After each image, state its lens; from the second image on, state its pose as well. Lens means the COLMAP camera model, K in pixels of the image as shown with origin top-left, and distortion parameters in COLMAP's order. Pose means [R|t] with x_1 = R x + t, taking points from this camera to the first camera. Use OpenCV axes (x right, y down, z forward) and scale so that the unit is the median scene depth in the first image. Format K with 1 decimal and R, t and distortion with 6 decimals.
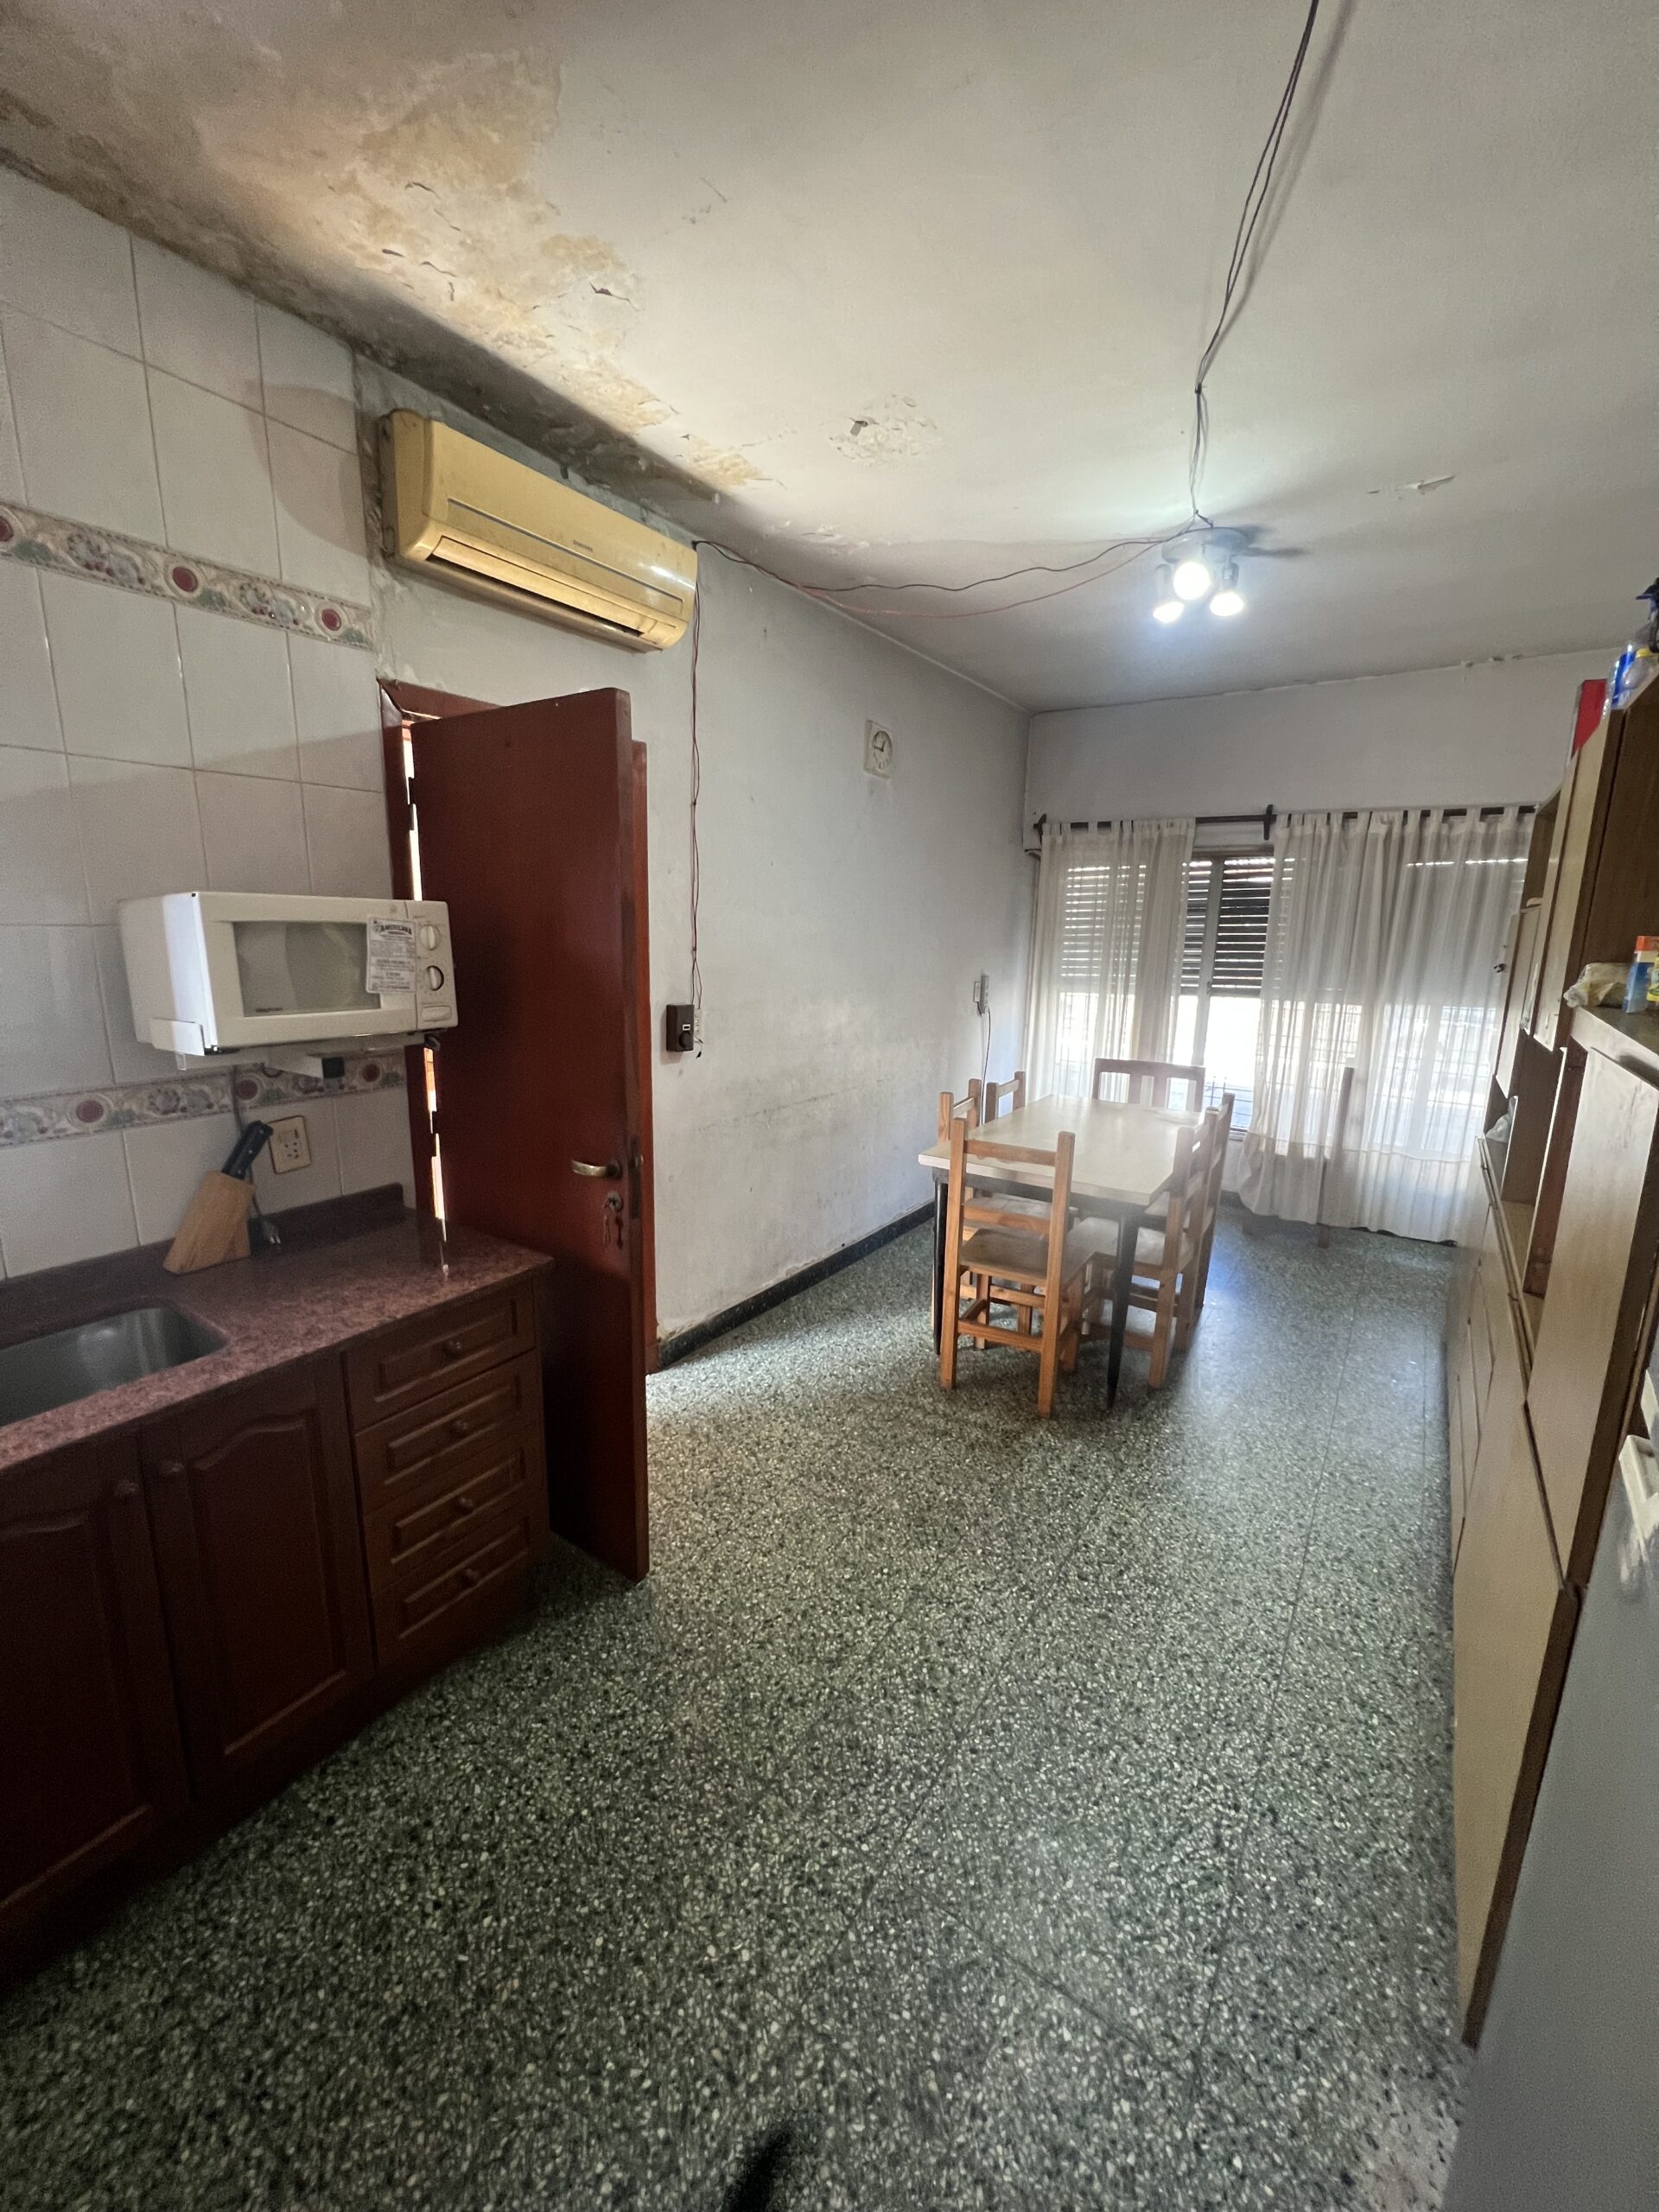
lens RADIAL K [[883.6, 0, 832.3], [0, 883.6, 1101.6], [0, 0, 1]] dist [-0.002532, 0.000522]
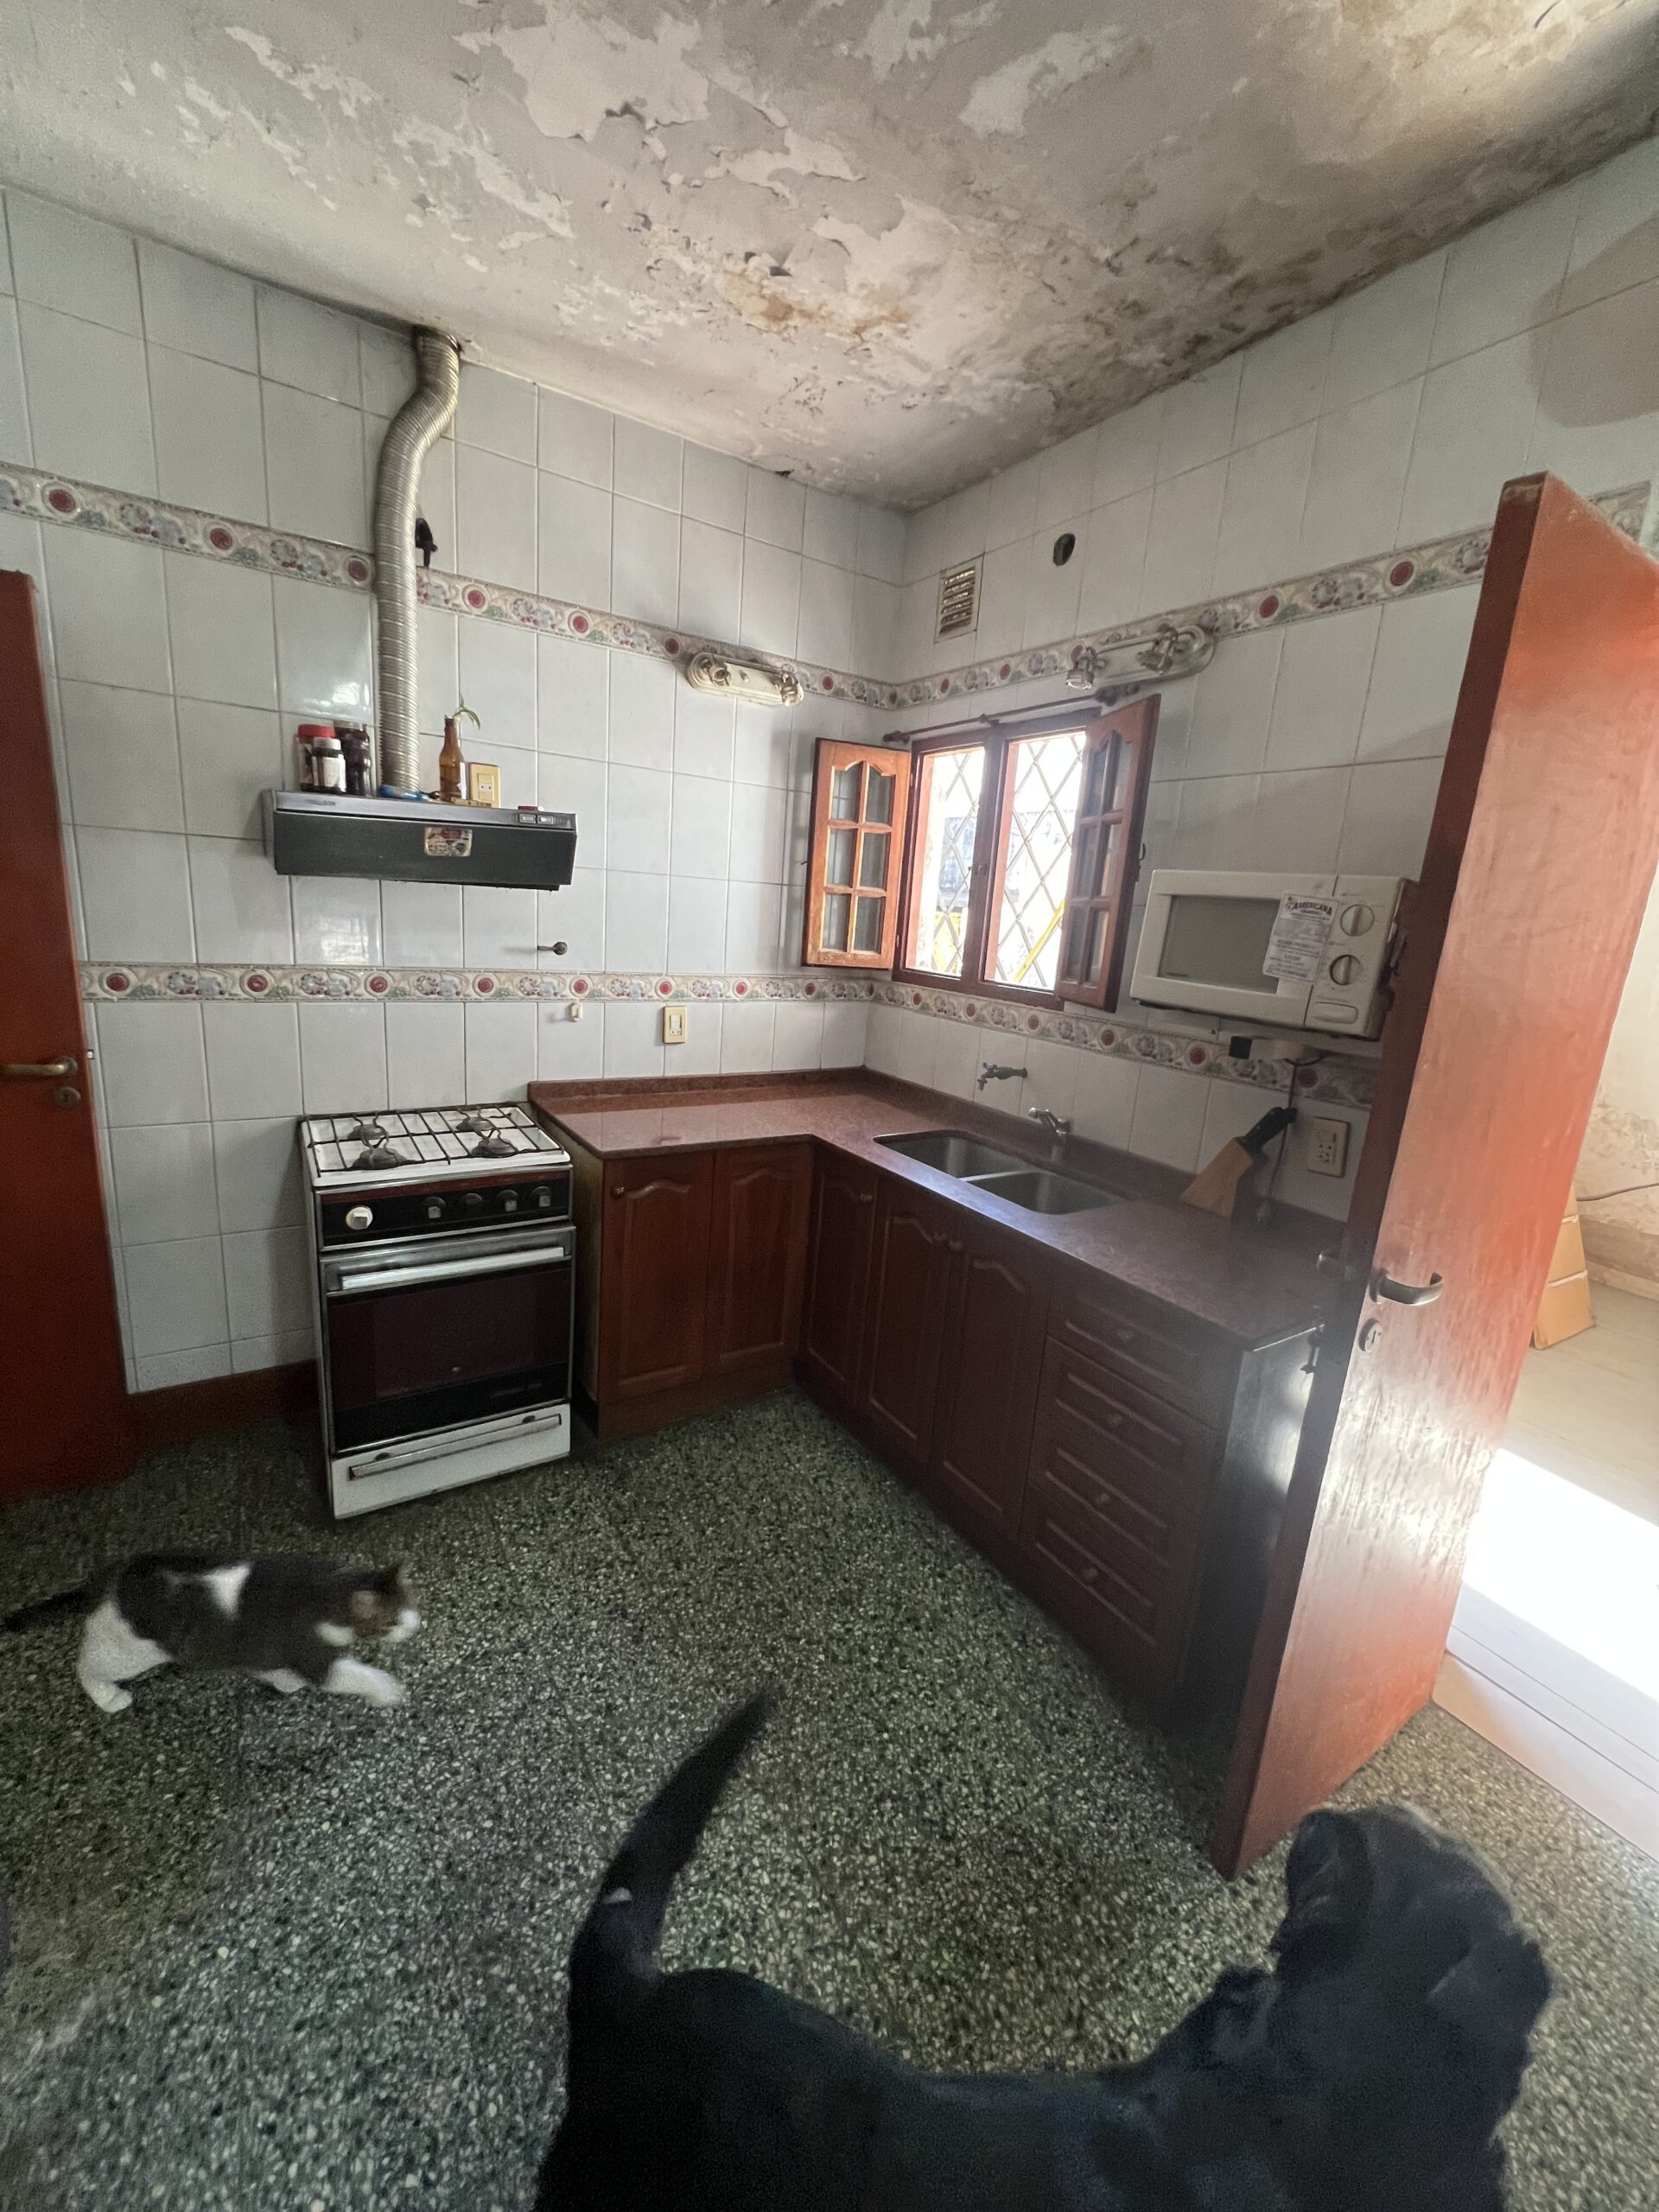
lens RADIAL K [[883.6, 0, 831.3], [0, 883.6, 1100.7], [0, 0, 1]] dist [-0.002532, 0.000522]
pose [[-0.388129, 0.152022, -0.908980, 0.517248], [-0.265393, 0.926085, 0.268204, -0.126904], [0.882566, 0.345335, -0.319095, 0.929047]]
